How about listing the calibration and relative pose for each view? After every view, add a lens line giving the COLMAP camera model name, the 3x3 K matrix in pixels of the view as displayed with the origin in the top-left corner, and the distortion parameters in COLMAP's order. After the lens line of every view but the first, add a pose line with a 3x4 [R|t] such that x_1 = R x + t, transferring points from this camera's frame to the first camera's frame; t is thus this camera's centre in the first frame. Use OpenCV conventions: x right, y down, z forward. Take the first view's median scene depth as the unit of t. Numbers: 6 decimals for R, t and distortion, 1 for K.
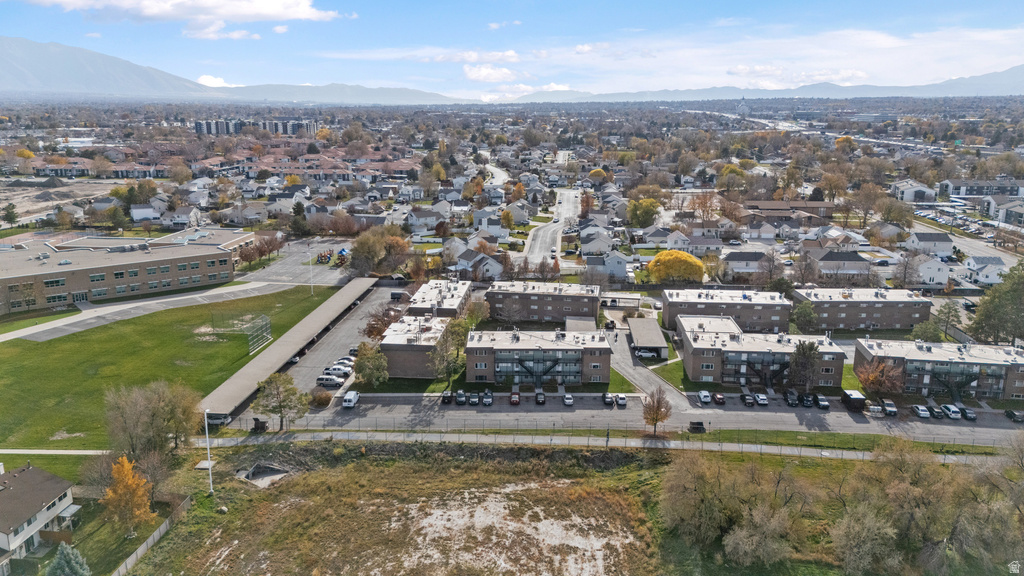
lens RADIAL K [[752.6, 0, 512.0], [0, 752.6, 288.0], [0, 0, 1]] dist [0.047825, -0.007015]
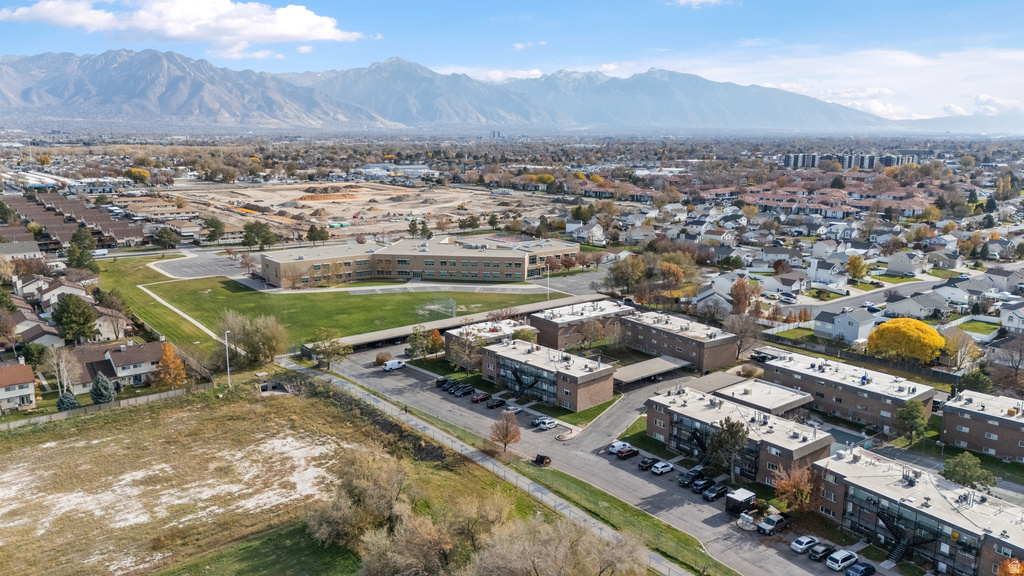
lens RADIAL K [[752.6, 0, 512.0], [0, 752.6, 288.0], [0, 0, 1]] dist [0.047825, -0.007015]
pose [[0.679633, 0.143876, -0.719304, 0.787134], [-0.174385, 0.984155, 0.032085, -0.055219], [0.712523, 0.103630, 0.693954, 0.237588]]
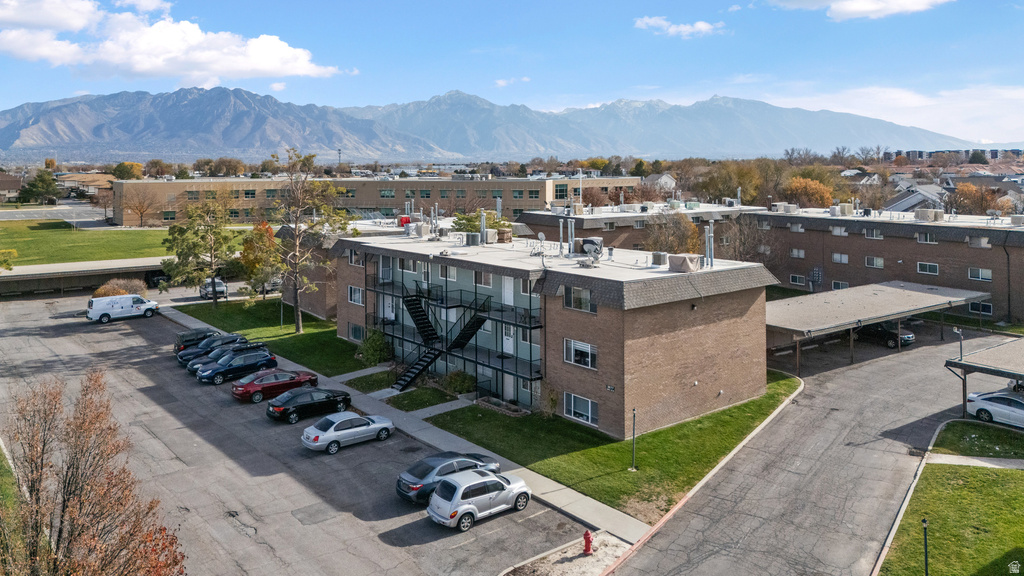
lens RADIAL K [[752.6, 0, 512.0], [0, 752.6, 288.0], [0, 0, 1]] dist [0.047825, -0.007015]
pose [[0.619181, 0.109215, -0.777617, 0.288997], [-0.172458, 0.985016, 0.001023, 0.088130], [0.766077, 0.133473, 0.628738, 0.849687]]
